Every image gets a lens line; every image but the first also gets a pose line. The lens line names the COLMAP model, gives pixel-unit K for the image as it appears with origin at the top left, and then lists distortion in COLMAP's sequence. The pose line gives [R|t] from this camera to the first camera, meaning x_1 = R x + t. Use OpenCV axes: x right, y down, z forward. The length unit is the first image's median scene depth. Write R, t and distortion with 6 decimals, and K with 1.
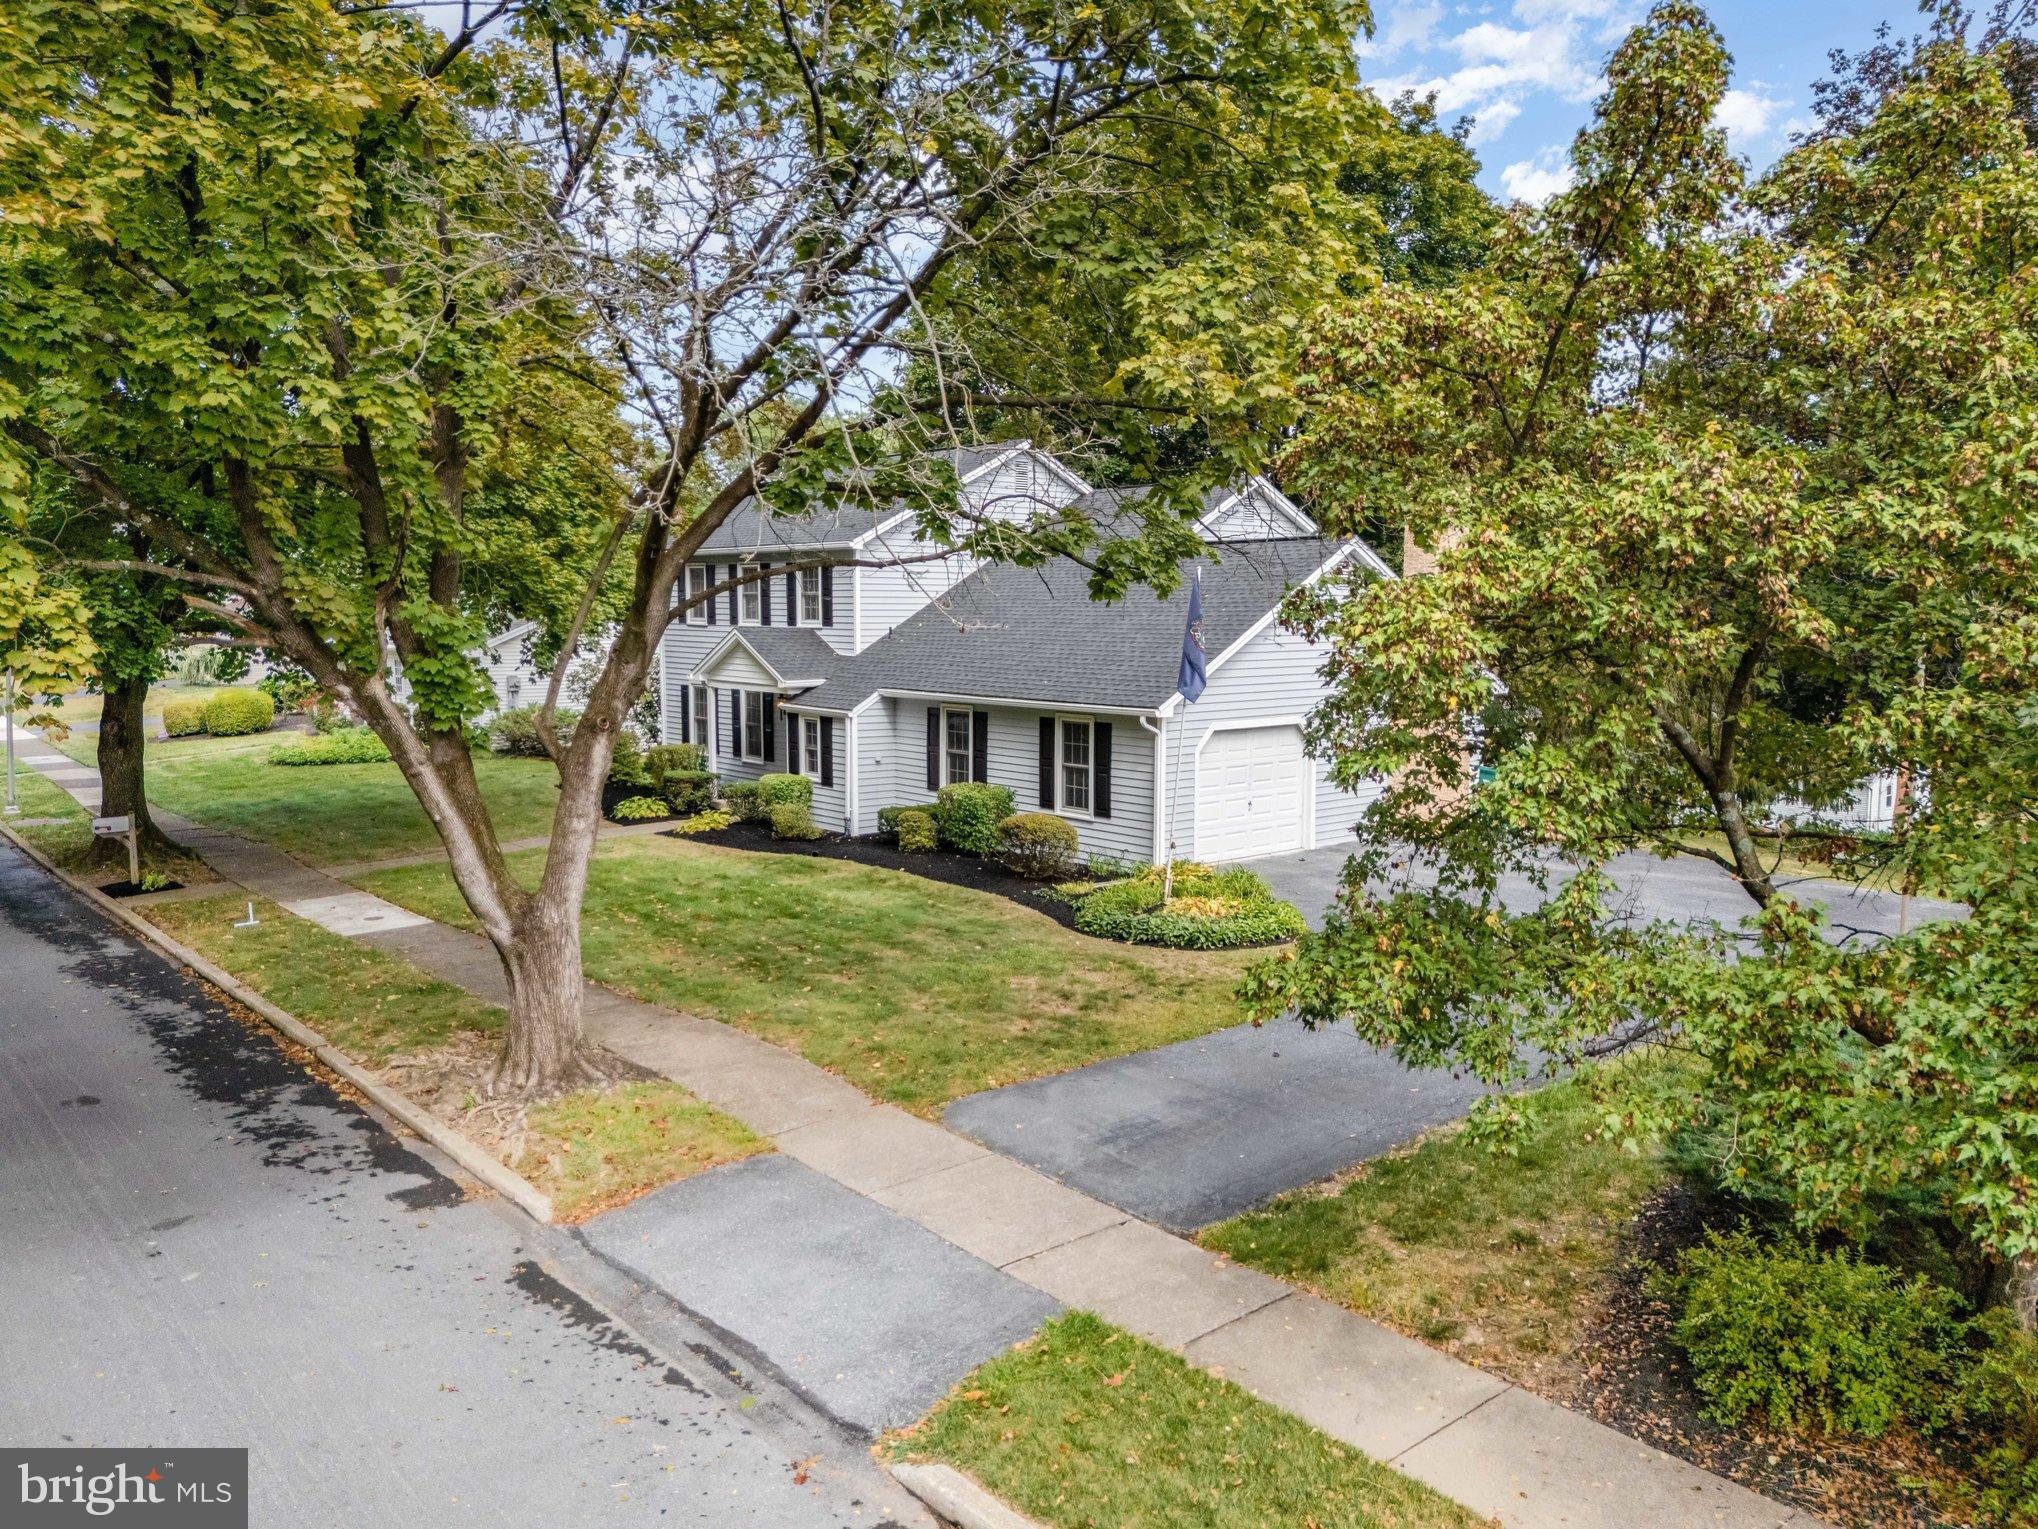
lens RADIAL K [[1439.3, 0, 1019.0], [0, 1439.3, 764.5], [0, 0, 1]] dist [0.073985, -0.099297]
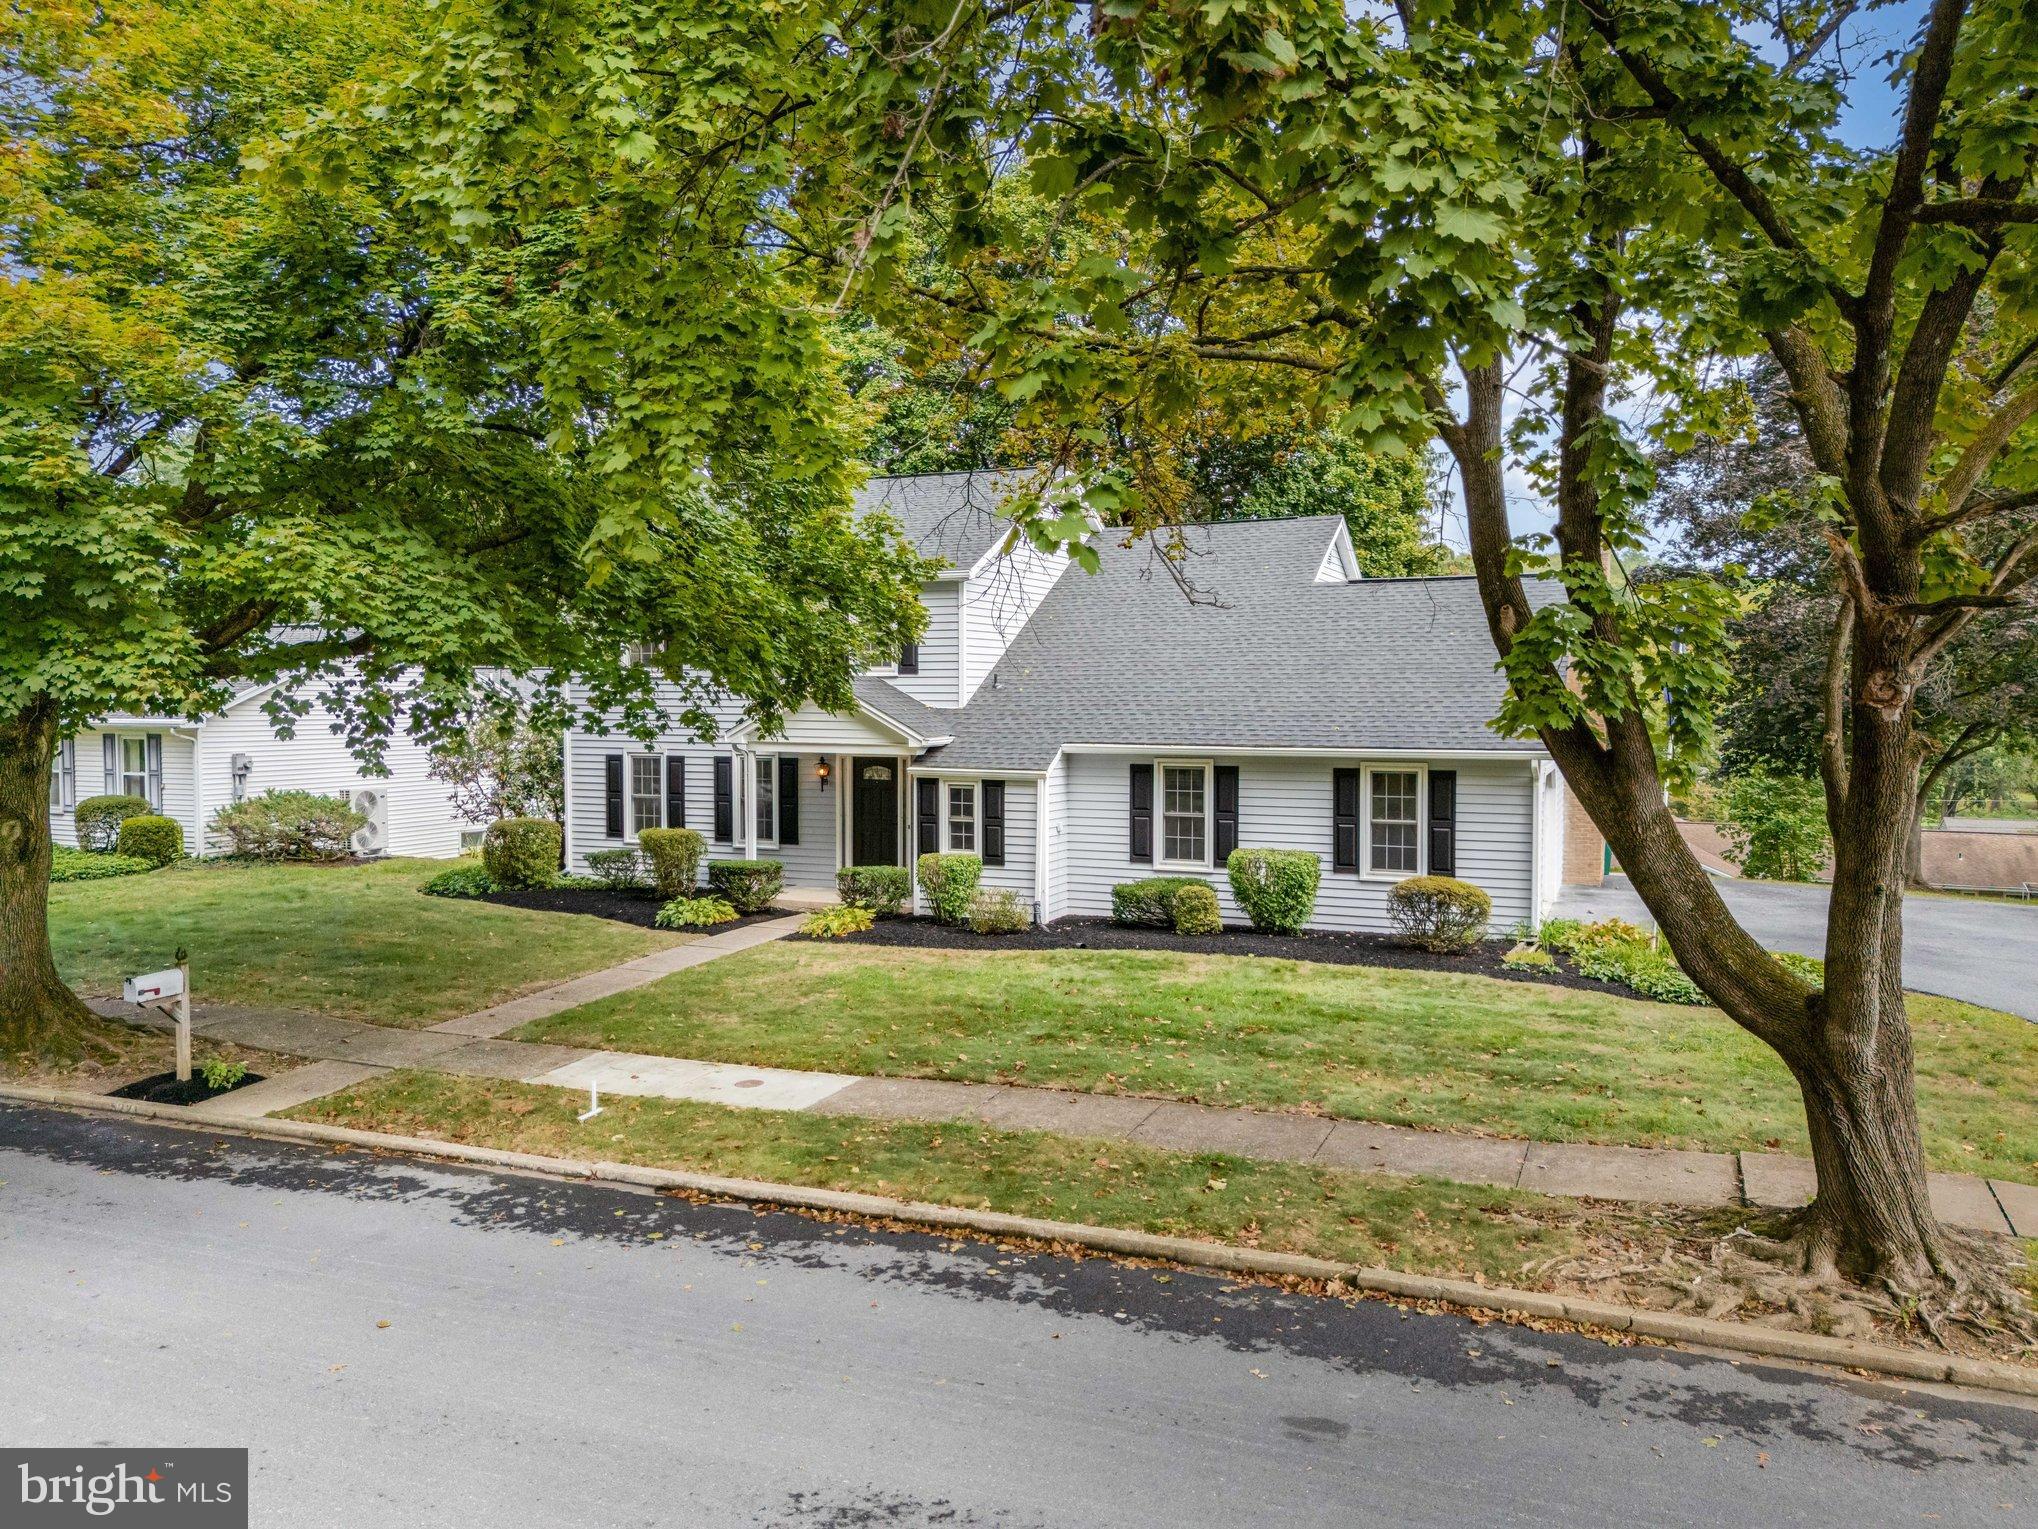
lens RADIAL K [[1458.8, 0, 1019.0], [0, 1458.8, 764.5], [0, 0, 1]] dist [0.004881, 0.003833]
pose [[0.917369, -0.030356, 0.396878, -0.532727], [0.048136, 0.998230, -0.034913, -0.014396], [-0.395116, 0.051133, 0.917207, 0.260598]]
